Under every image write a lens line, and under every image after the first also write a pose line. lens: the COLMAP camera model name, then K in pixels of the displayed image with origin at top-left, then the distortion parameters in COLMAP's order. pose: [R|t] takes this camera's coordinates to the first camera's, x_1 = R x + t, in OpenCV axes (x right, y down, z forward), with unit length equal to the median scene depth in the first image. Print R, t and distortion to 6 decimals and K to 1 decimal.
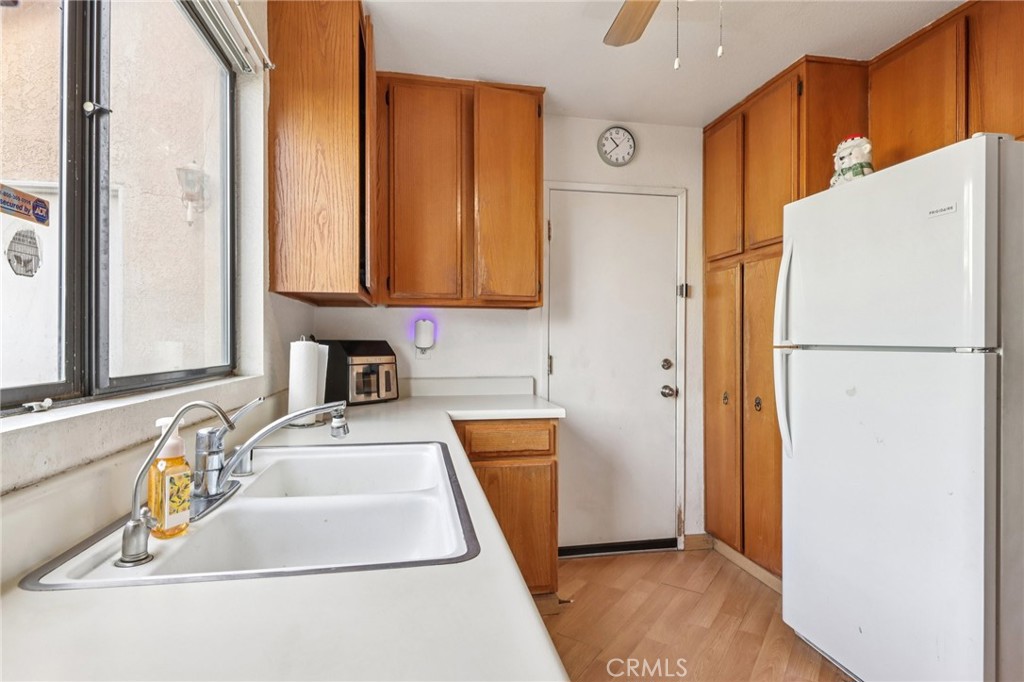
lens RADIAL K [[519.3, 0, 510.0], [0, 519.3, 338.3], [0, 0, 1]] dist [0.013040, -0.003693]
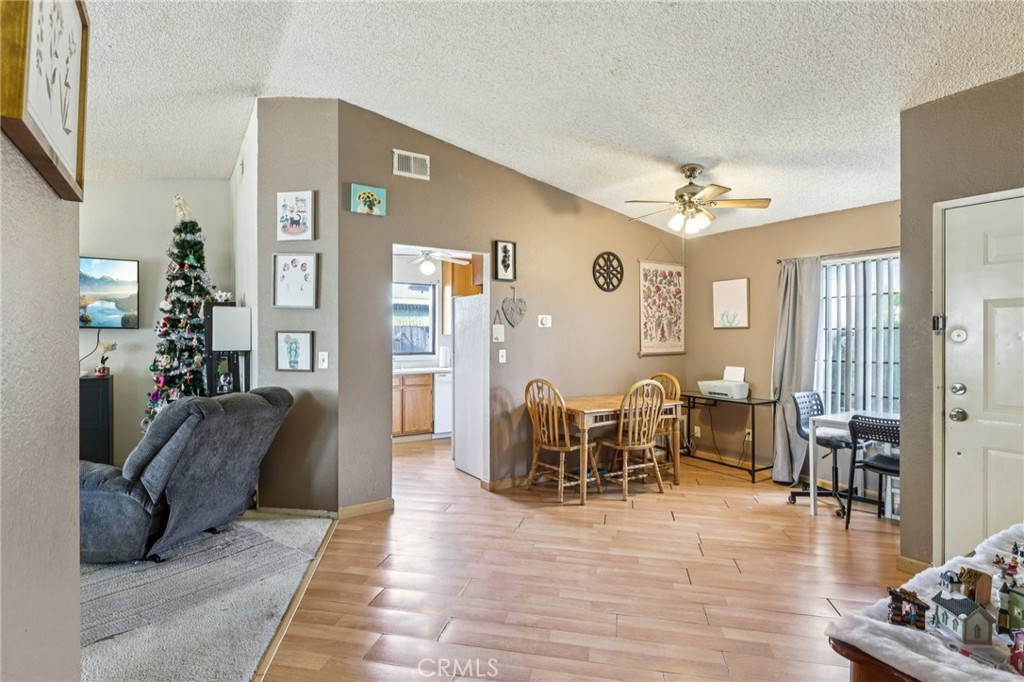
lens RADIAL K [[519.3, 0, 508.2], [0, 519.3, 336.2], [0, 0, 1]] dist [0.013040, -0.003693]
pose [[0.365860, -0.000784, -0.930670, 2.947802], [0.000191, 1.000000, -0.000767, -0.060709], [0.930670, 0.000103, 0.365860, -0.020528]]
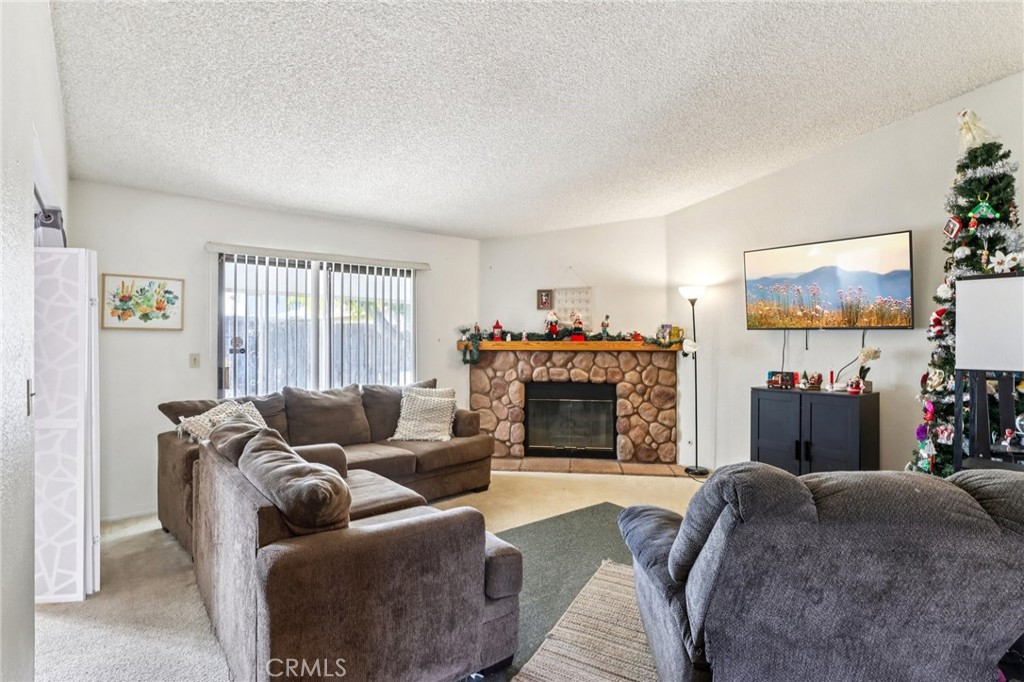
lens RADIAL K [[519.3, 0, 509.6], [0, 519.3, 339.1], [0, 0, 1]] dist [0.013040, -0.003693]
pose [[-0.883150, -0.000770, -0.469090, 1.956033], [-0.000687, 1.000000, -0.000349, -0.063274], [0.469090, 0.000013, -0.883150, 0.152328]]
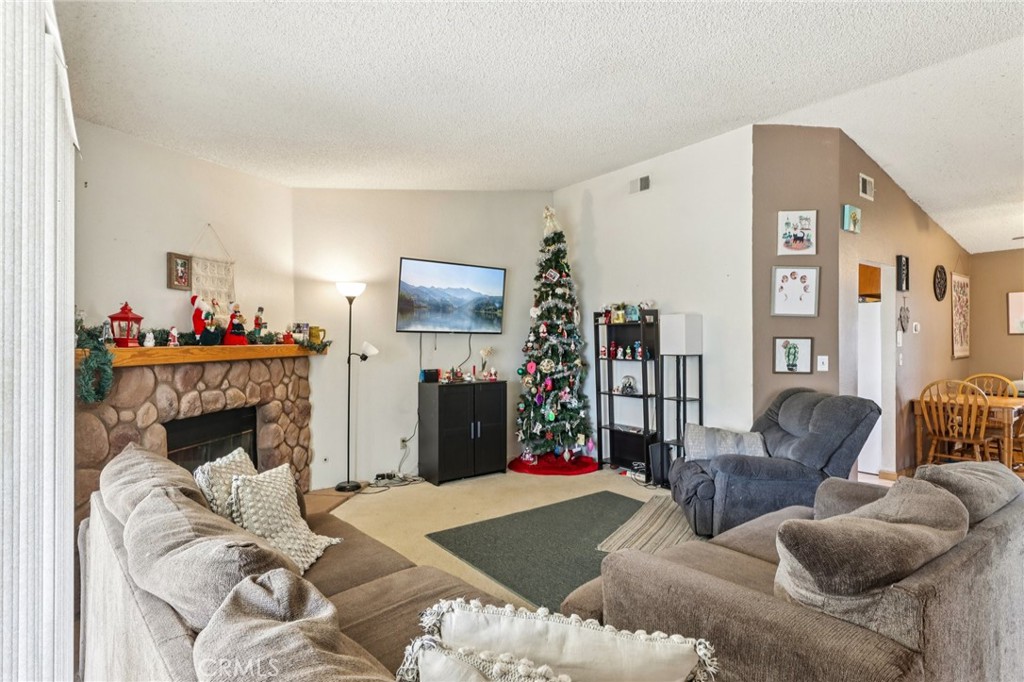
lens RADIAL K [[519.3, 0, 511.9], [0, 519.3, 341.1], [0, 0, 1]] dist [0.013040, -0.003693]
pose [[0.447722, 0.002621, -0.894169, 2.308448], [0.000611, 0.999995, 0.003237, -0.071658], [0.894172, -0.001996, 0.447718, -1.886175]]
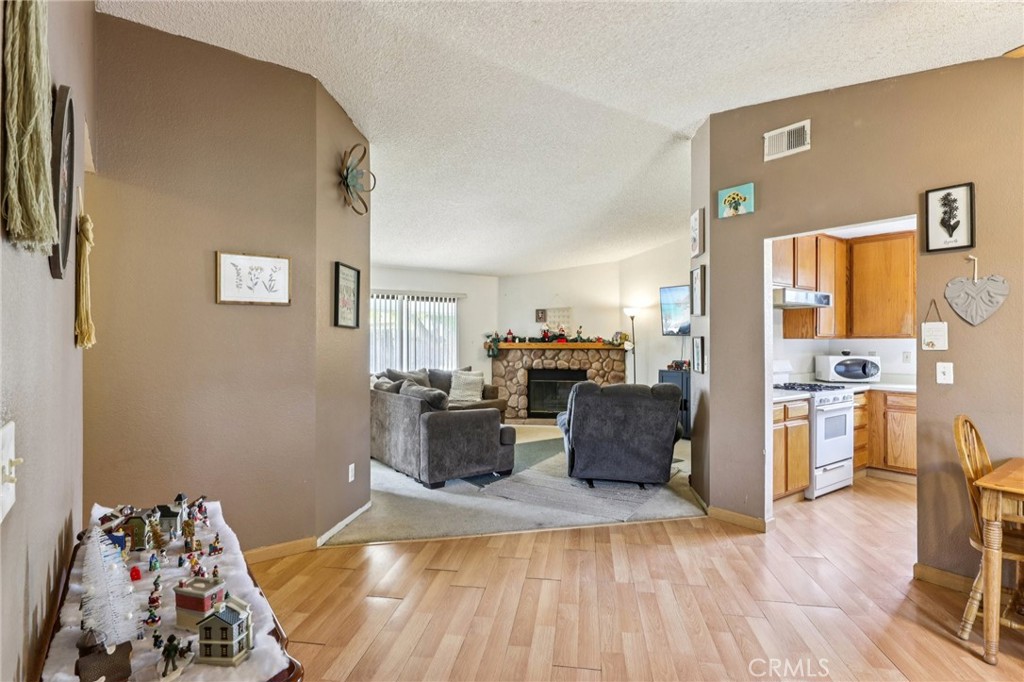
lens RADIAL K [[519.3, 0, 507.7], [0, 519.3, 337.6], [0, 0, 1]] dist [0.013040, -0.003693]
pose [[-0.901322, -0.004550, -0.433125, 2.543414], [-0.000783, 0.999960, -0.008875, -0.057758], [0.433148, -0.007660, -0.901290, 1.437158]]
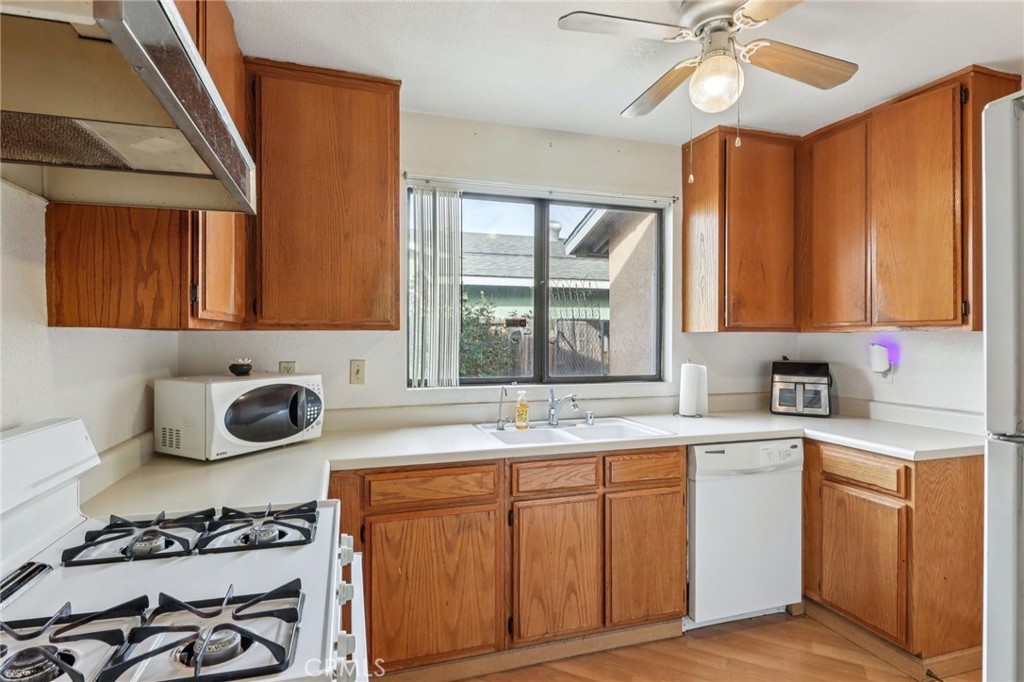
lens RADIAL K [[519.3, 0, 506.4], [0, 519.3, 339.1], [0, 0, 1]] dist [0.013040, -0.003693]
pose [[0.118479, 0.004343, -0.992947, 0.919583], [0.002547, 0.999986, 0.004678, -0.063573], [0.992953, -0.003083, 0.118466, 0.203376]]
